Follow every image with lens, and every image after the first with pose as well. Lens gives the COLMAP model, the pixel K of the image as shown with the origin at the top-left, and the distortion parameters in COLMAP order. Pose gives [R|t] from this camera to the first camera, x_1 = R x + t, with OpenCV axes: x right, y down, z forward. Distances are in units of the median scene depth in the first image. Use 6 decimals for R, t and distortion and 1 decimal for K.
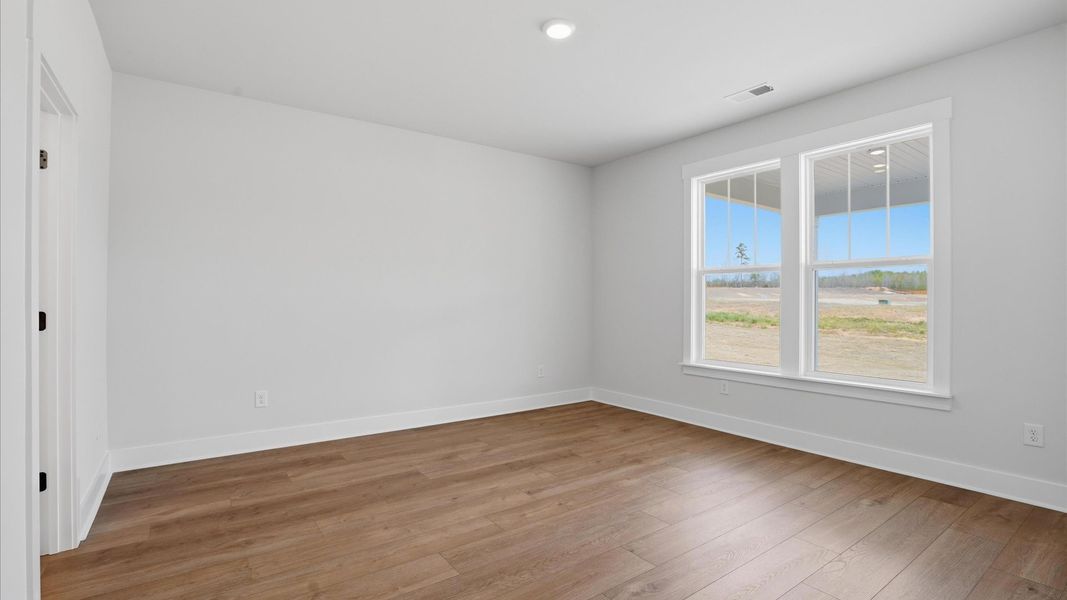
lens RADIAL K [[481.8, 0, 535.0], [0, 481.8, 299.6], [0, 0, 1]] dist [-0.003617, -0.000244]
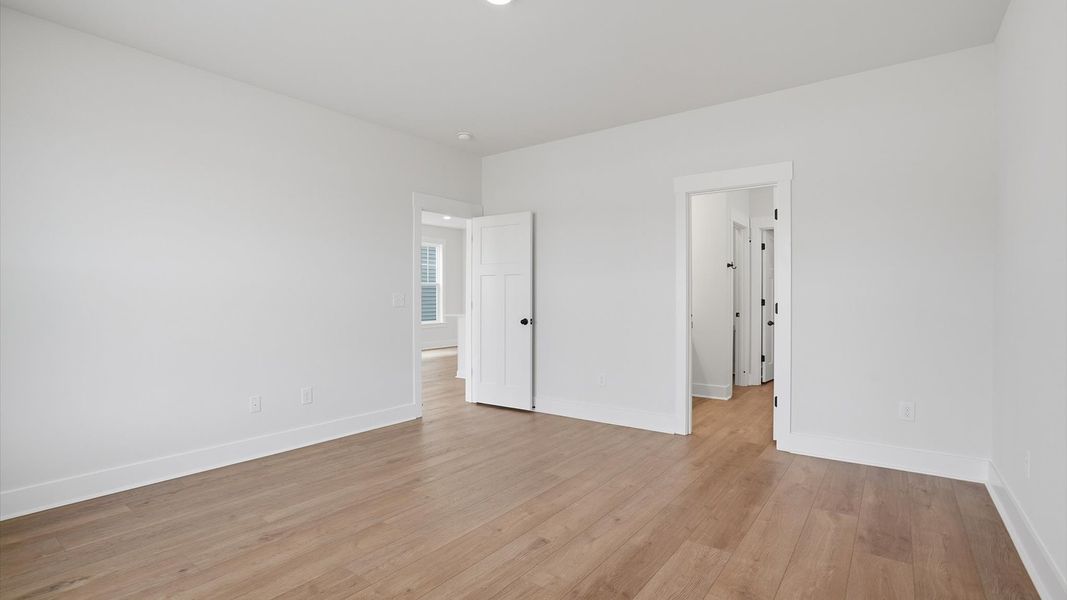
lens RADIAL K [[481.8, 0, 536.1], [0, 481.8, 298.4], [0, 0, 1]] dist [-0.003617, -0.000244]
pose [[-0.951316, 0.003253, -0.308199, 0.255525], [0.002497, 0.999993, 0.002849, -0.000165], [0.308206, 0.001940, -0.951318, 1.837557]]
